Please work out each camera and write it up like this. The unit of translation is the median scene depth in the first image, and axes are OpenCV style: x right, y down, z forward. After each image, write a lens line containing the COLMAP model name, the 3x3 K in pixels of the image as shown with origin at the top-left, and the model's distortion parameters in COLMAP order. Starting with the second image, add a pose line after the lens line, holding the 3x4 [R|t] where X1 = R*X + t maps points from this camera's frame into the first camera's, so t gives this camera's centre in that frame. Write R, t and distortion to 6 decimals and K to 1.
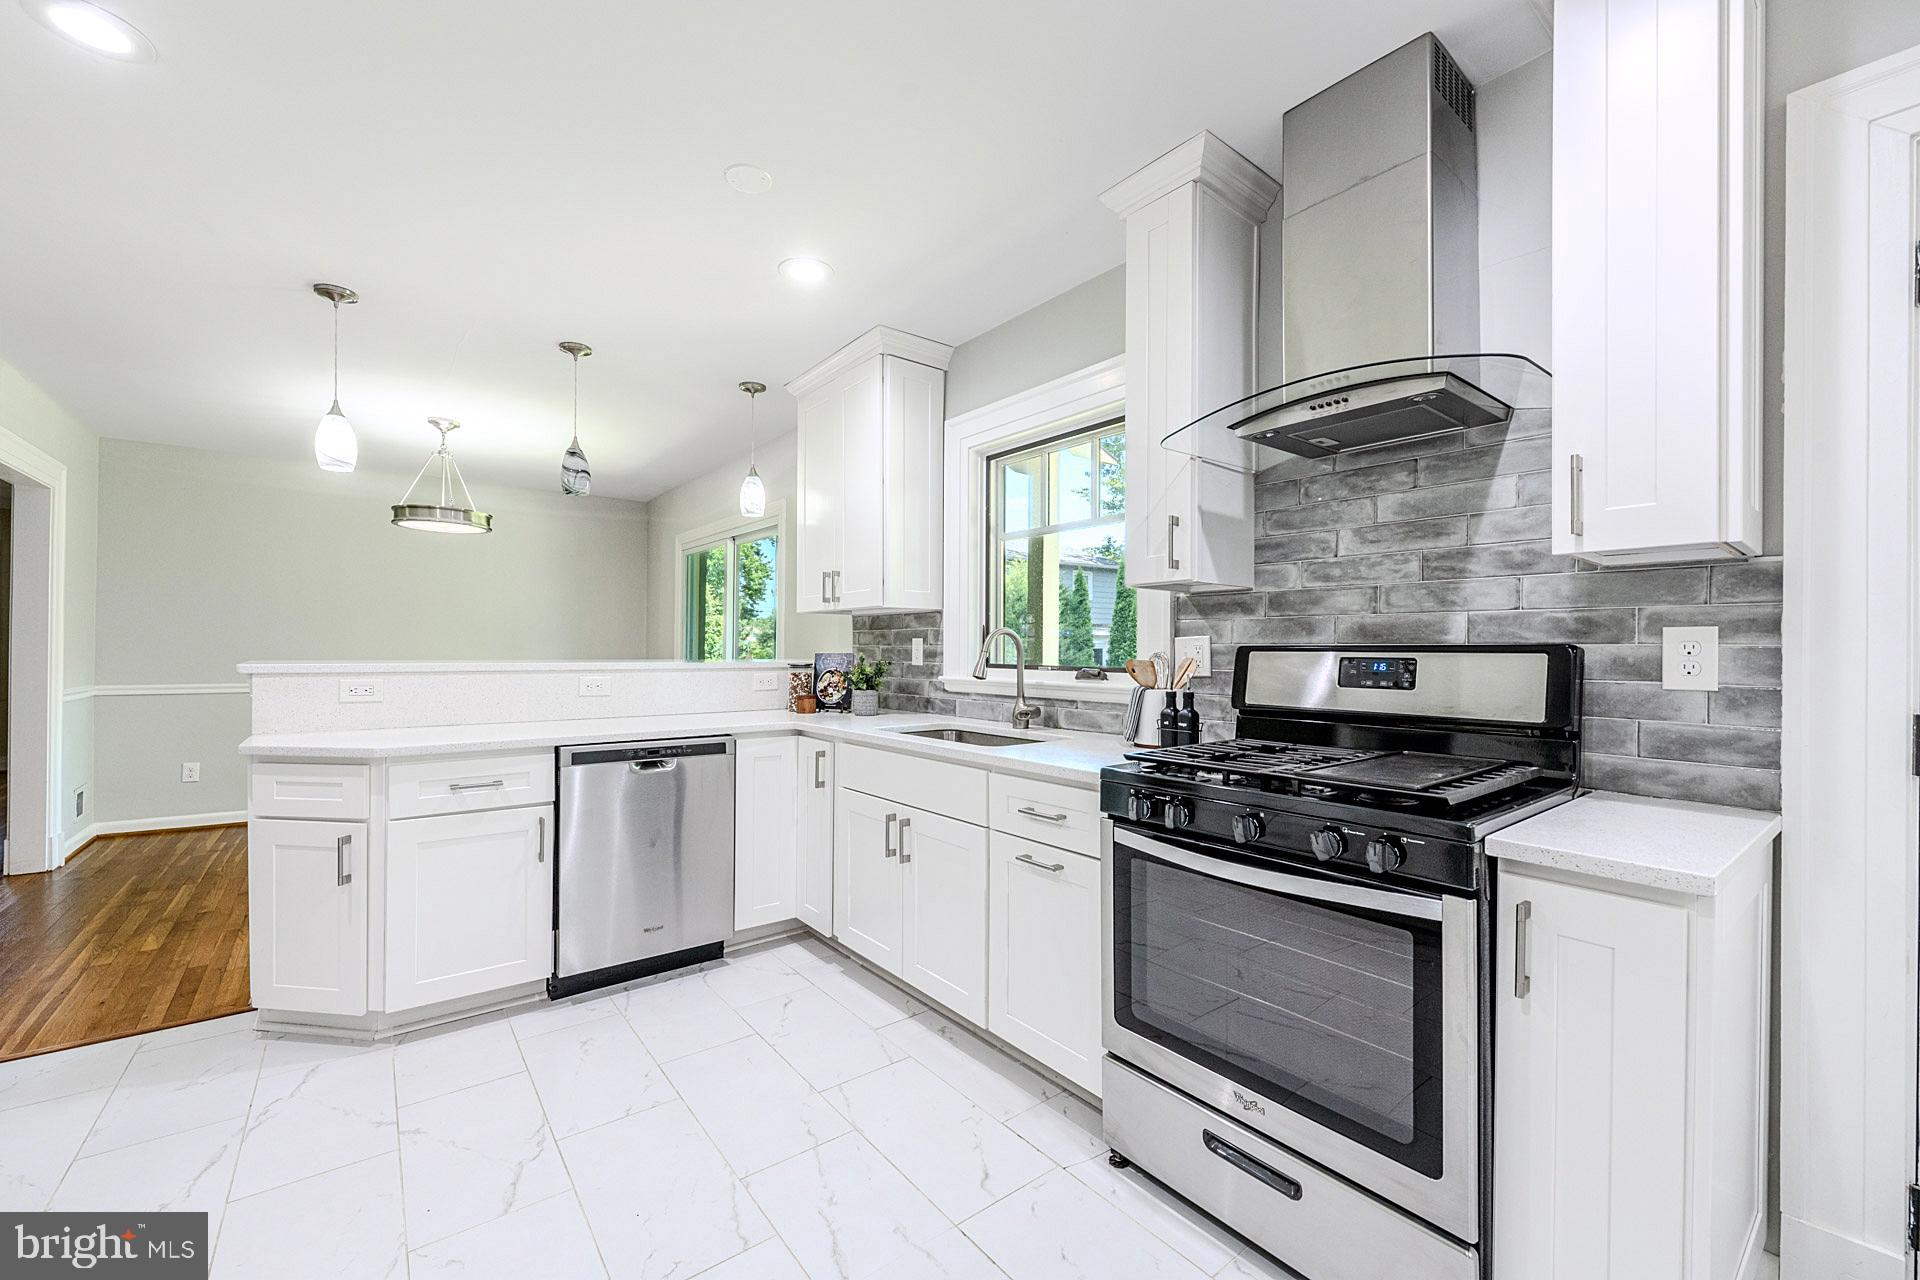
lens RADIAL K [[763.4, 0, 954.9], [0, 763.4, 649.5], [0, 0, 1]] dist [-0.000302, 0.000375]
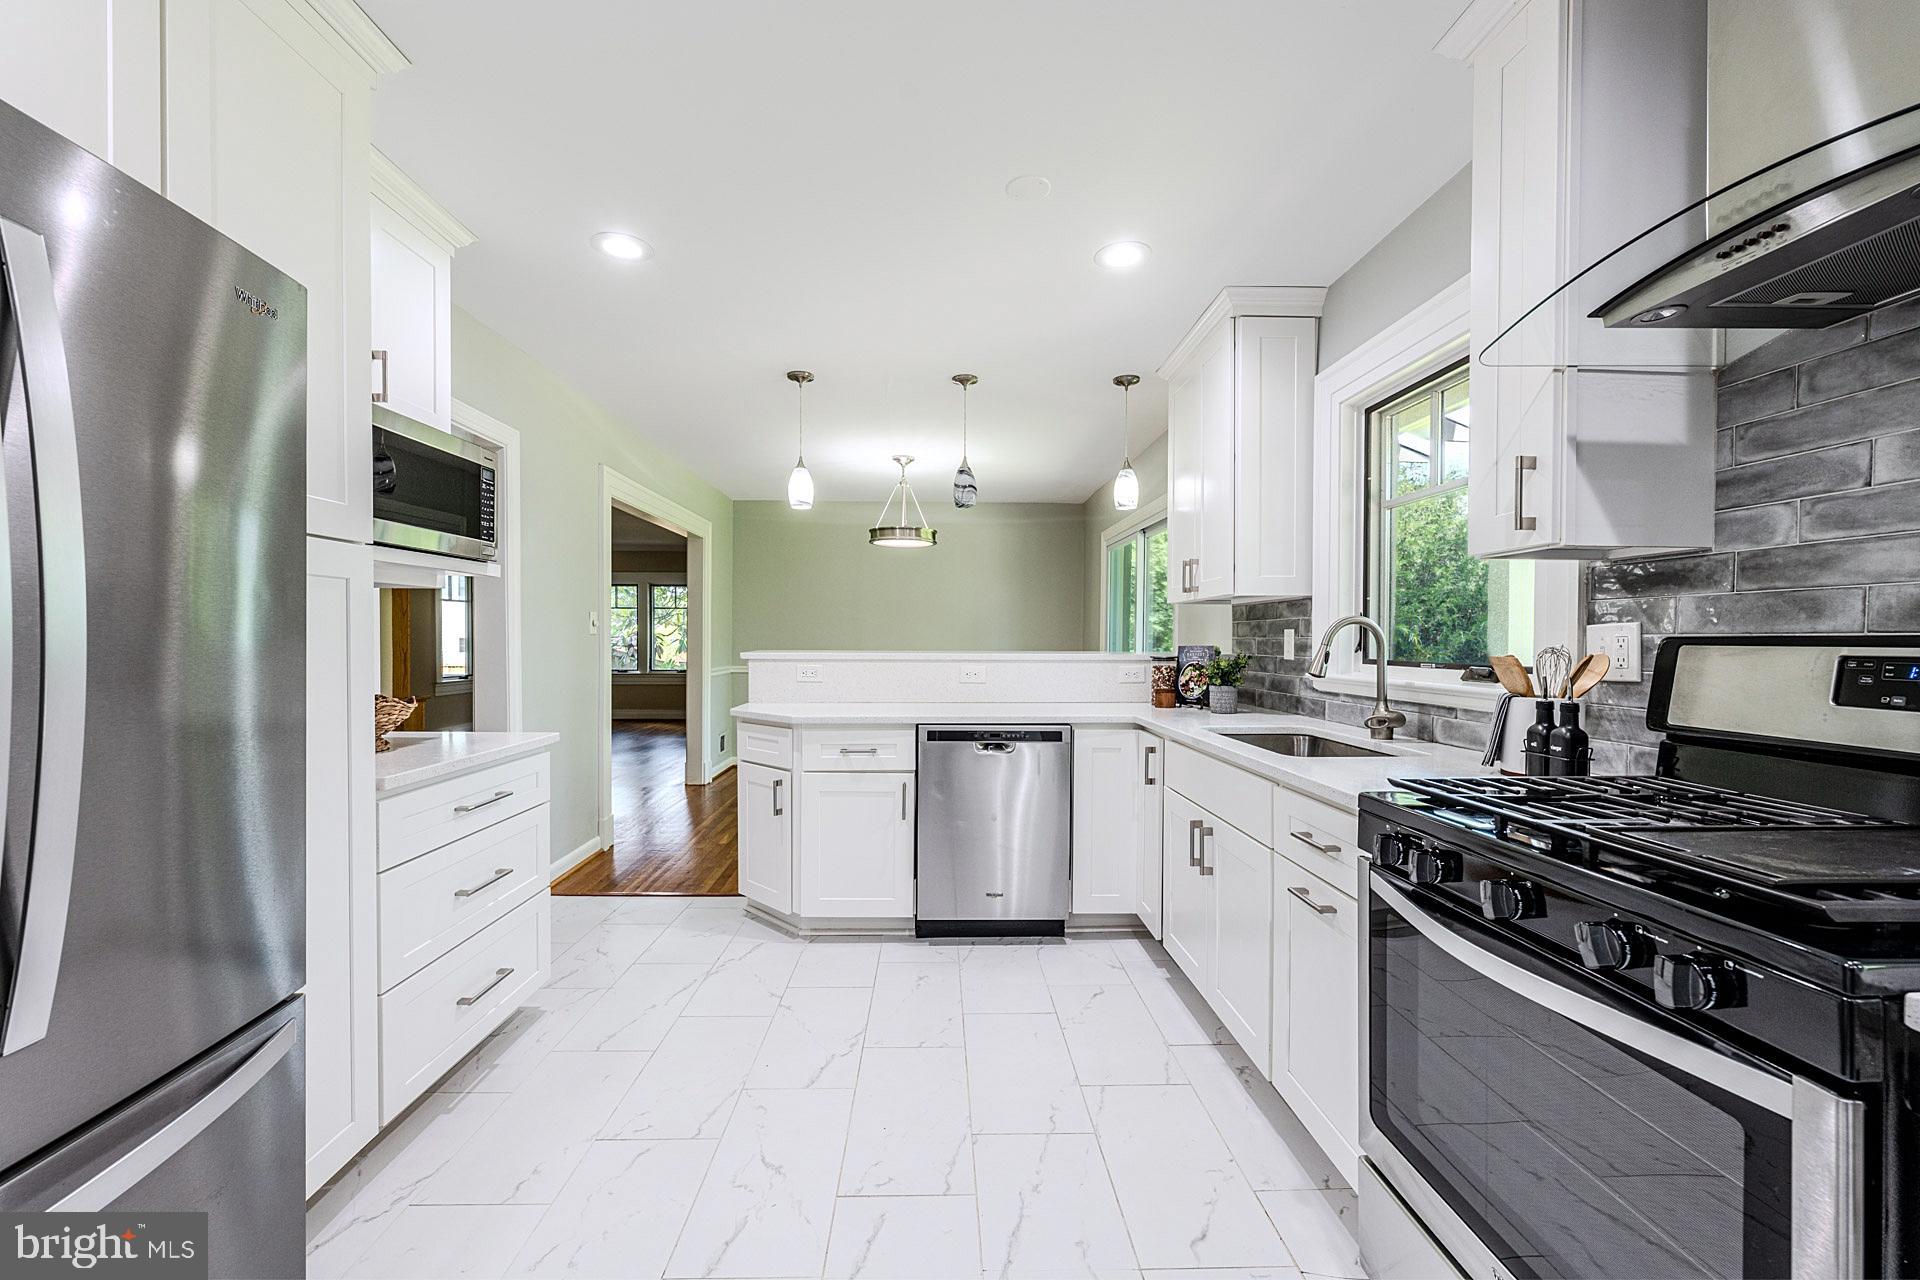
lens RADIAL K [[763.4, 0, 954.9], [0, 763.4, 649.5], [0, 0, 1]] dist [-0.000302, 0.000375]
pose [[0.806284, 0.005387, -0.591504, 0.233109], [0.001038, 0.999944, 0.010522, -0.001221], [0.591527, -0.009098, 0.806234, 0.086175]]
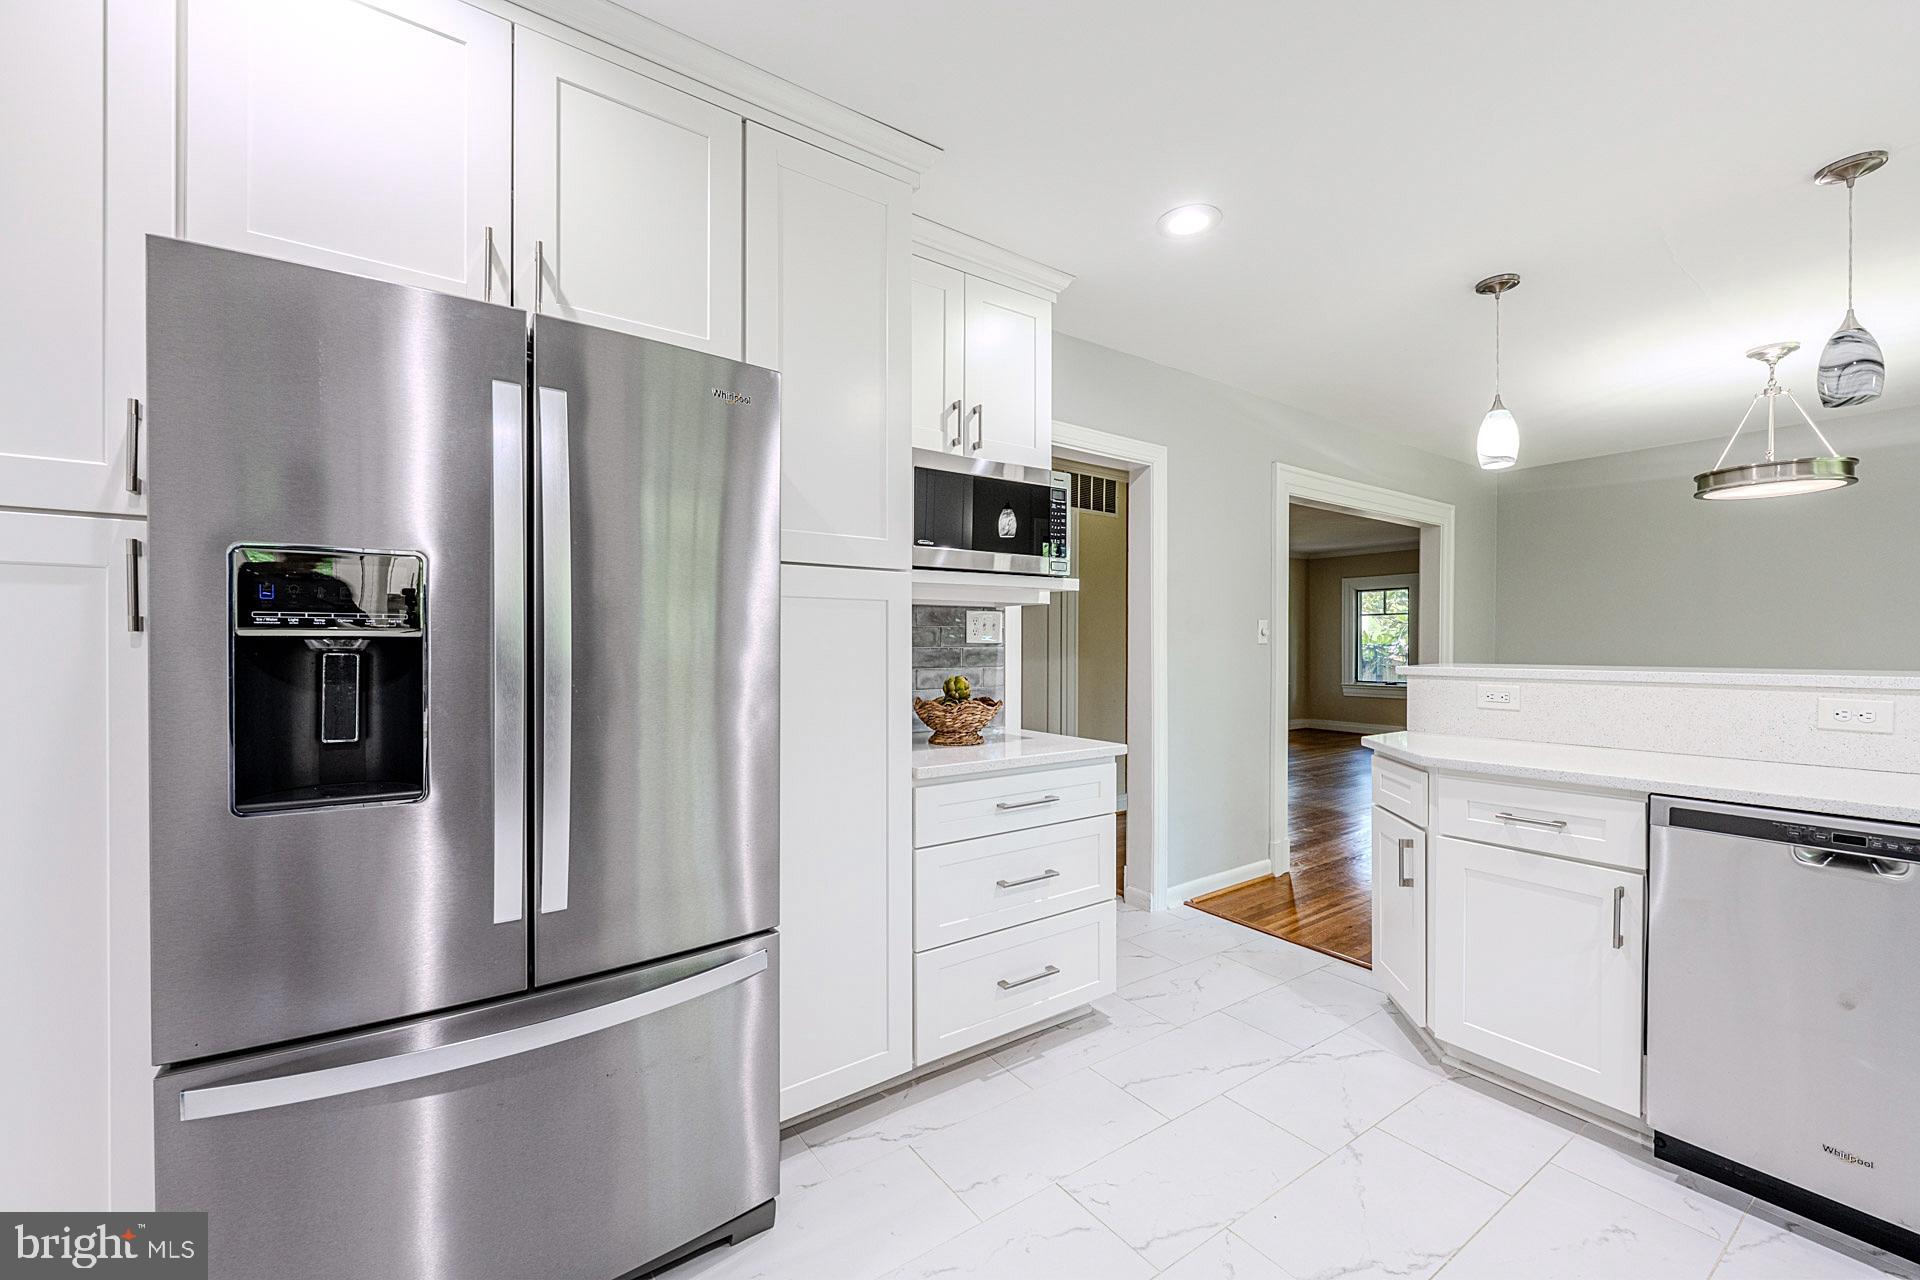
lens RADIAL K [[763.4, 0, 954.9], [0, 763.4, 649.5], [0, 0, 1]] dist [-0.000302, 0.000375]
pose [[-0.054089, -0.001119, -0.998535, 0.217225], [0.000159, 0.999999, -0.001130, -0.003977], [0.998536, -0.000220, -0.054089, 0.420817]]
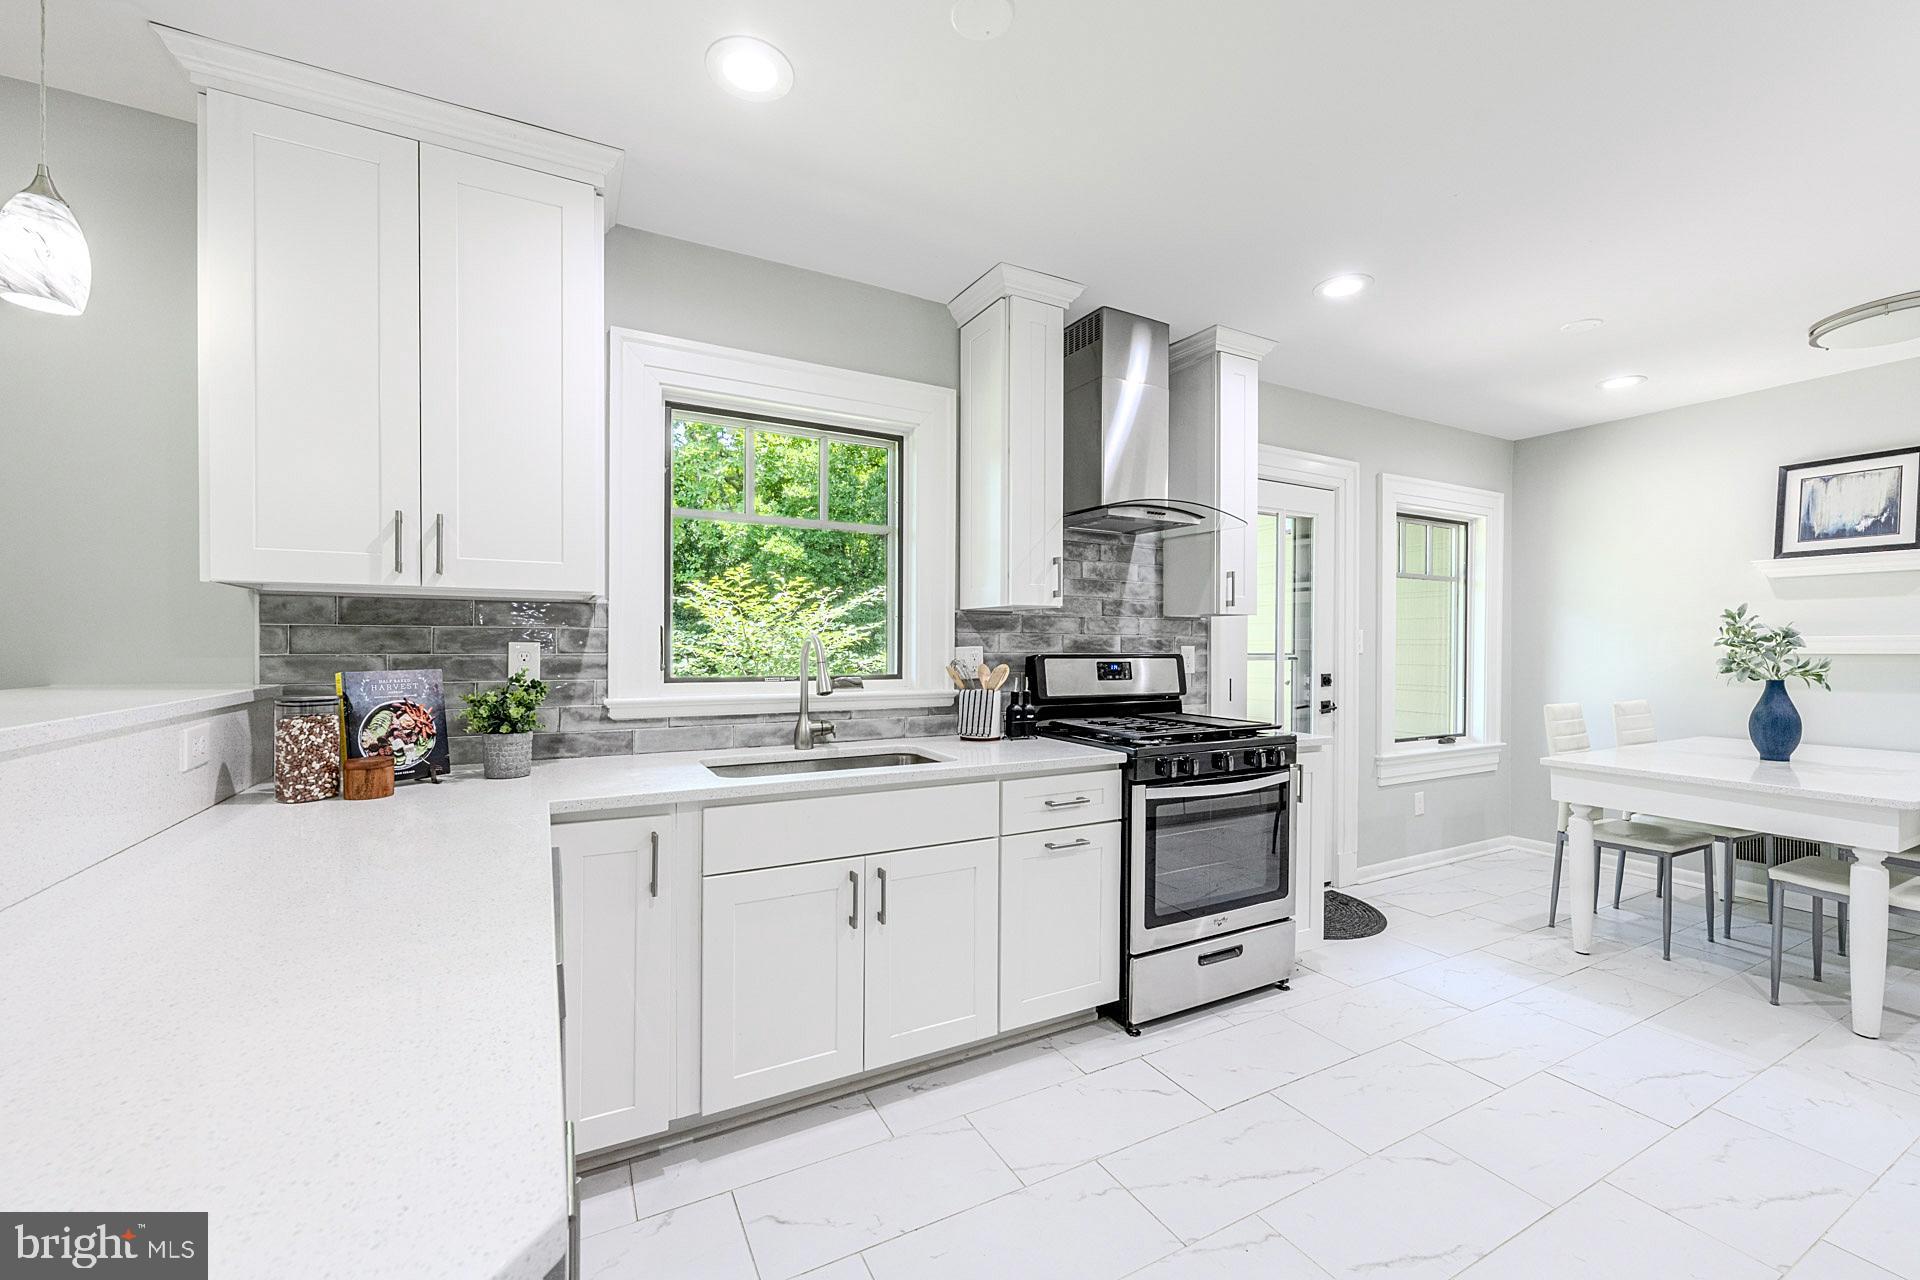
lens RADIAL K [[763.4, 0, 954.9], [0, 763.4, 649.5], [0, 0, 1]] dist [-0.000302, 0.000375]
pose [[0.173808, -0.008373, 0.984744, -0.866745], [-0.004029, 0.999949, 0.009213, -0.022789], [-0.984771, -0.005569, 0.173766, 0.788536]]
